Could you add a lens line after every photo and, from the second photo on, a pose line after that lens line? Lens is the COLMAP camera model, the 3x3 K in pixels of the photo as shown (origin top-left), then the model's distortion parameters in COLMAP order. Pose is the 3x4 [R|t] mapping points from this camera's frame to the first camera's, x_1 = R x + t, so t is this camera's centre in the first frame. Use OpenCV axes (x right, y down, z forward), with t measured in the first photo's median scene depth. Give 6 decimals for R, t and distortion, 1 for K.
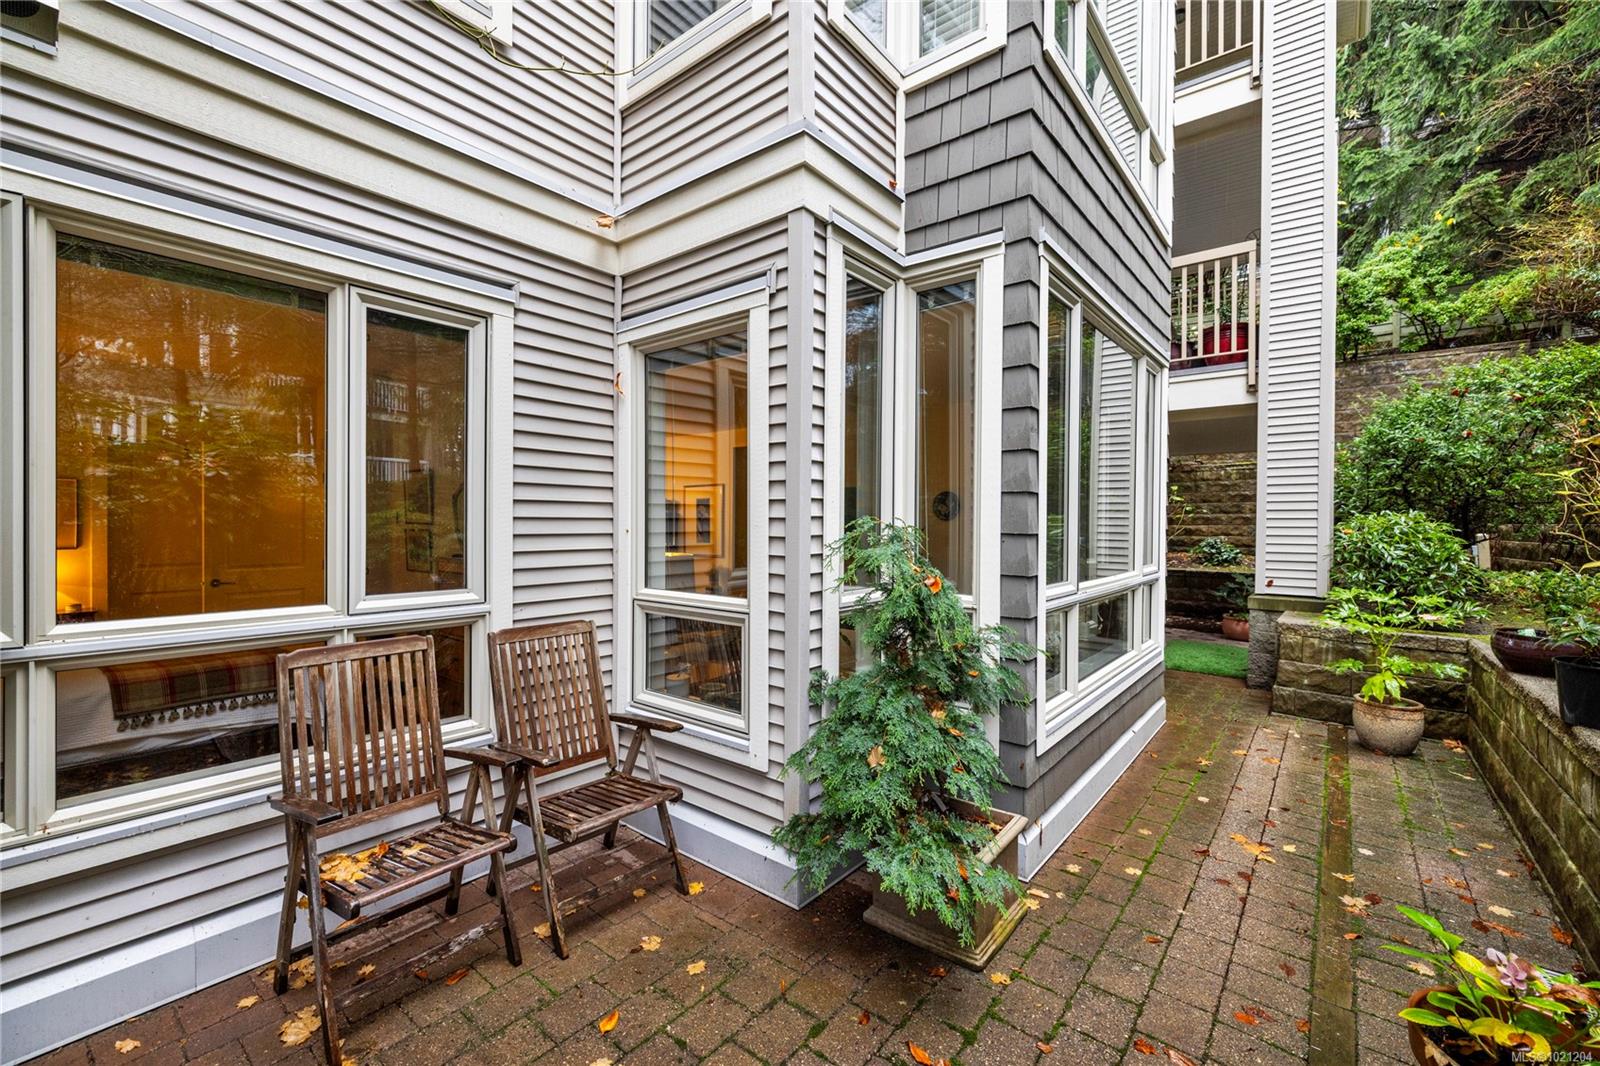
lens RADIAL K [[673.1, 0, 800.0], [0, 673.1, 533.0], [0, 0, 1]] dist [-0.015451, 0.000076]
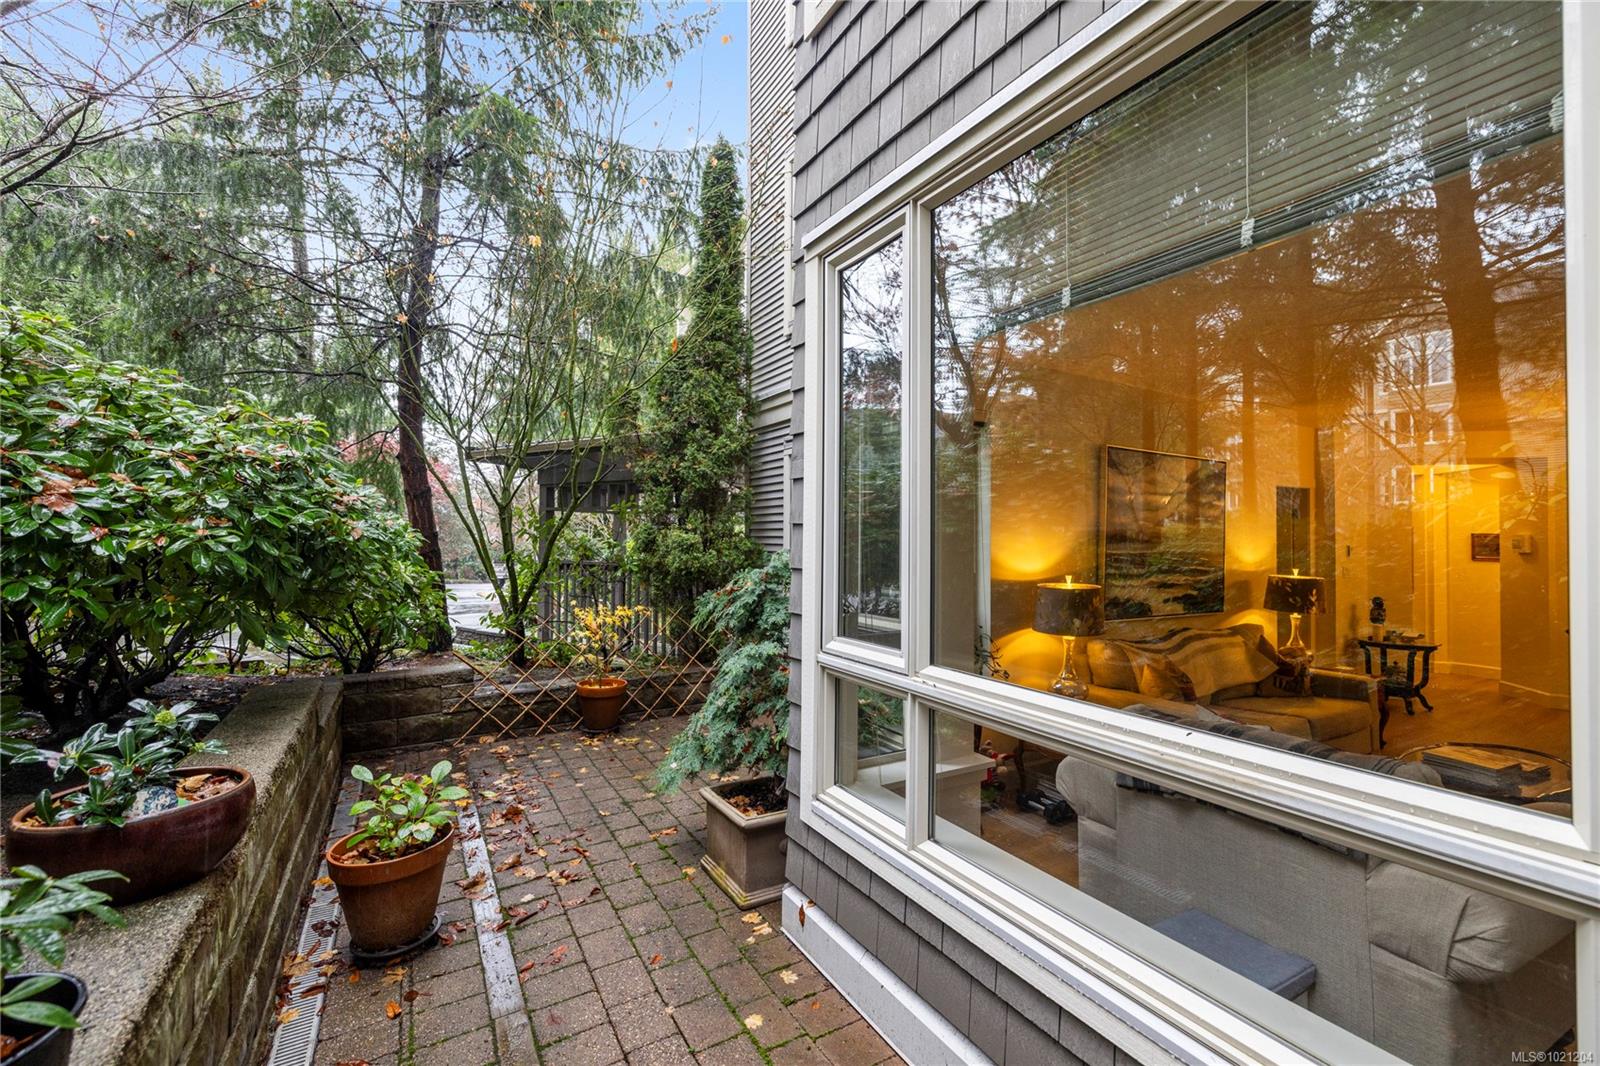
lens RADIAL K [[673.1, 0, 800.0], [0, 673.1, 533.0], [0, 0, 1]] dist [-0.015451, 0.000076]
pose [[-0.358980, -0.015241, -0.933221, 1.468644], [-0.019120, 0.999777, -0.008973, -0.048467], [0.933149, 0.014622, -0.359191, 1.614938]]
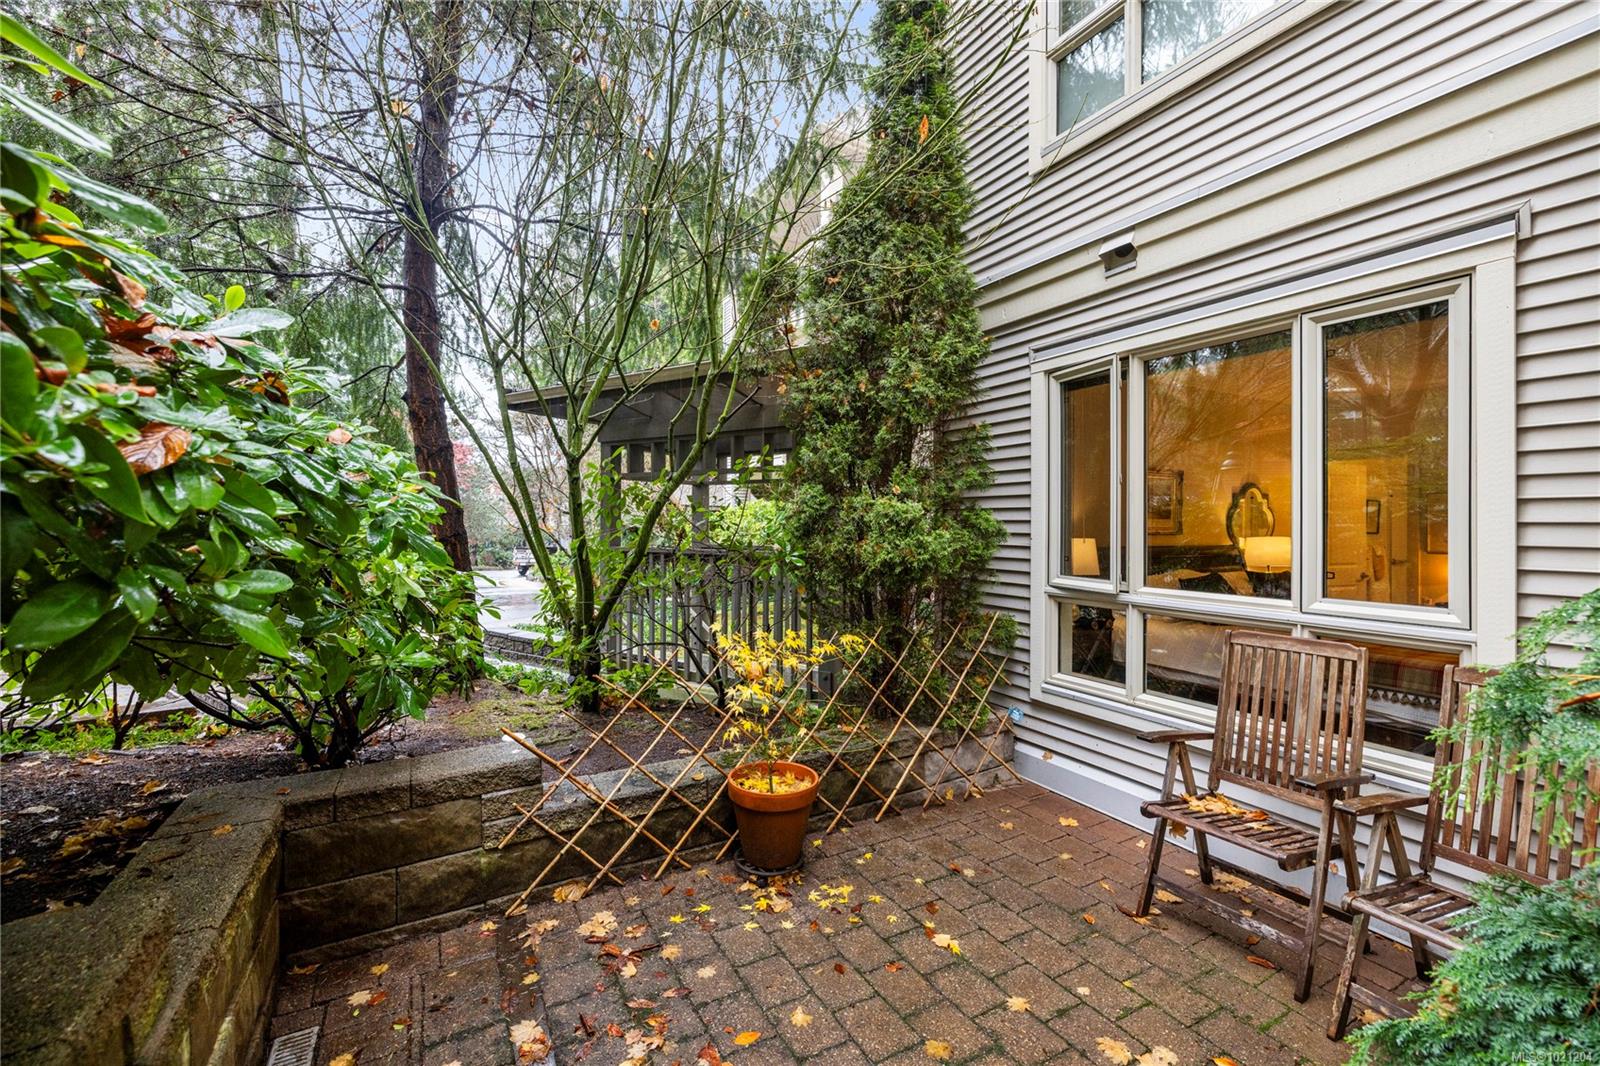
lens RADIAL K [[697.5, 0, 800.0], [0, 697.5, 533.0], [0, 0, 1]] dist [-0.000173, 0.000007]
pose [[-0.393977, 0.006794, -0.919095, 0.691786], [-0.018652, 0.999708, 0.015385, -0.011143], [0.918931, 0.023204, -0.393735, 0.672556]]
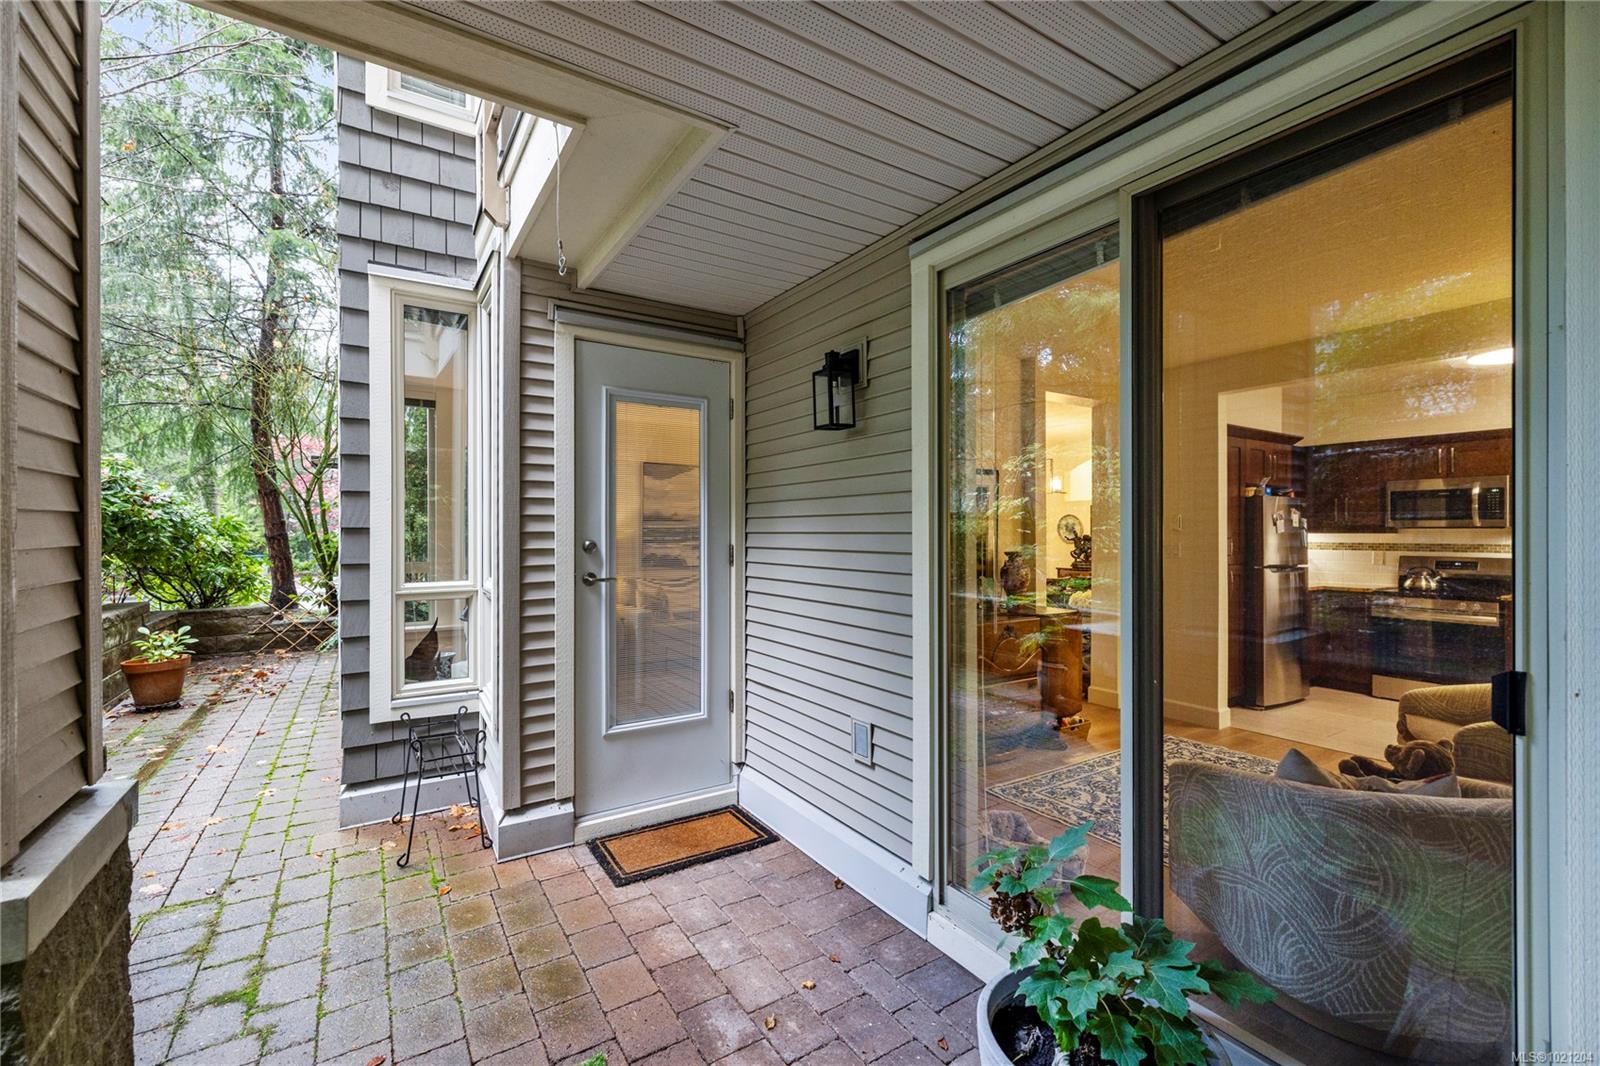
lens RADIAL K [[673.1, 0, 800.0], [0, 673.1, 533.0], [0, 0, 1]] dist [-0.015451, 0.000076]
pose [[-0.318684, -0.002462, -0.947858, 2.173256], [-0.011779, 0.999930, 0.001363, -0.010639], [0.947788, 0.011599, -0.318690, 3.518299]]
